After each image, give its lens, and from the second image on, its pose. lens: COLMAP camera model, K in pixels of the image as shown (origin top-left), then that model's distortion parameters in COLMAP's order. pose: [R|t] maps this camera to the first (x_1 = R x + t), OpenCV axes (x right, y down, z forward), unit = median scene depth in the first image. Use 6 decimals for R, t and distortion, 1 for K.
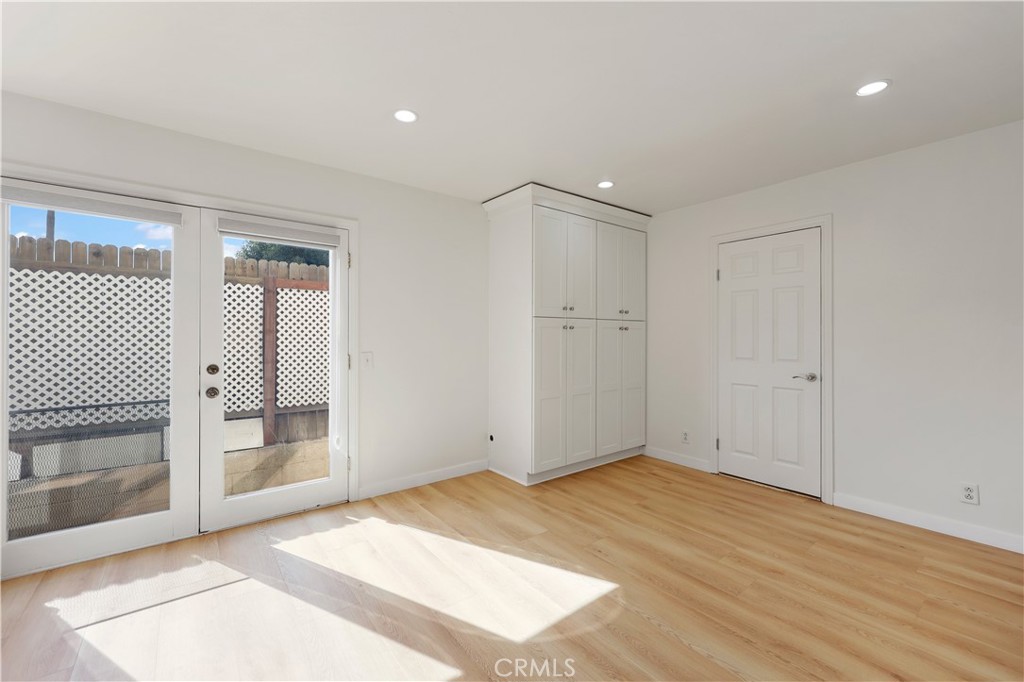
lens RADIAL K [[422.7, 0, 480.6], [0, 422.7, 330.7], [0, 0, 1]] dist [0.004270, -0.000610]
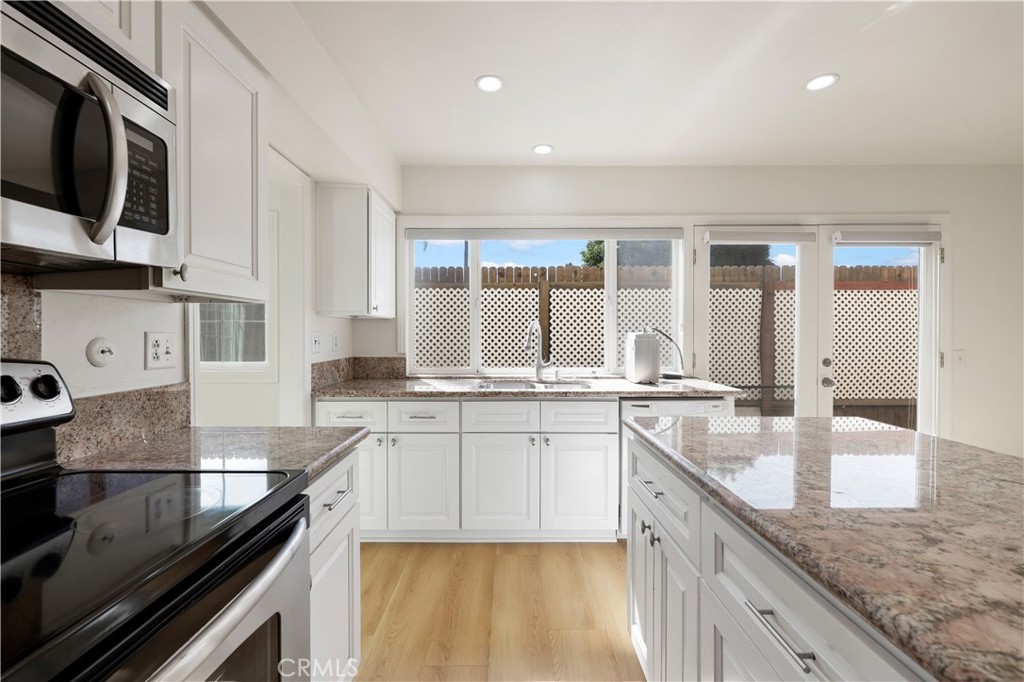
lens RADIAL K [[422.7, 0, 507.5], [0, 422.7, 334.1], [0, 0, 1]] dist [0.004270, -0.000610]
pose [[0.809398, -0.003981, -0.587247, -0.409467], [0.010180, 0.999922, 0.007253, -0.002610], [0.587172, -0.011849, 0.809375, -0.302485]]
